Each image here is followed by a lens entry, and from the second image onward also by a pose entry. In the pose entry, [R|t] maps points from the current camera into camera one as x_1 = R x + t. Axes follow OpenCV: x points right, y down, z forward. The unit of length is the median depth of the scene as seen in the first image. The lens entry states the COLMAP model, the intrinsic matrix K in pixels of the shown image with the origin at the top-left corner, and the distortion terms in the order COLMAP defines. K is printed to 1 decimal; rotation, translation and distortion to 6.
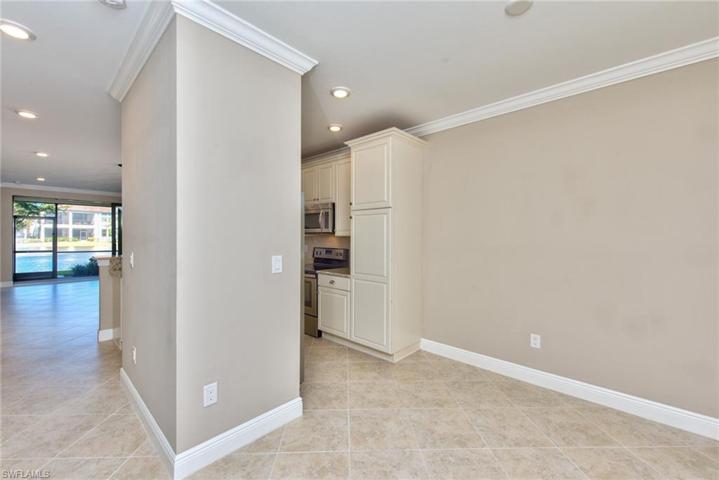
lens RADIAL K [[296.7, 0, 359.5], [0, 296.7, 240.0], [0, 0, 1]] dist [0.001159, 0.000222]
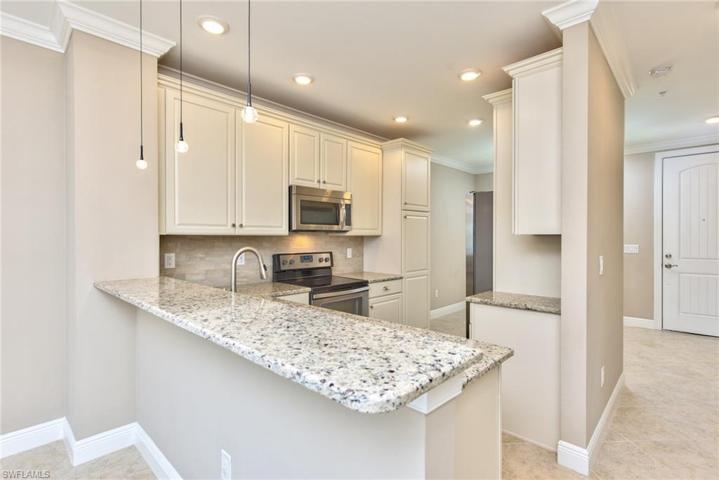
lens RADIAL K [[350.3, 0, 359.5], [0, 350.3, 240.0], [0, 0, 1]] dist [0.000020, -0.000163]
pose [[0.000251, -0.010603, 0.999944, -0.980547], [0.014485, 0.999839, 0.010598, -0.010066], [-0.999895, 0.014482, 0.000404, 0.943832]]
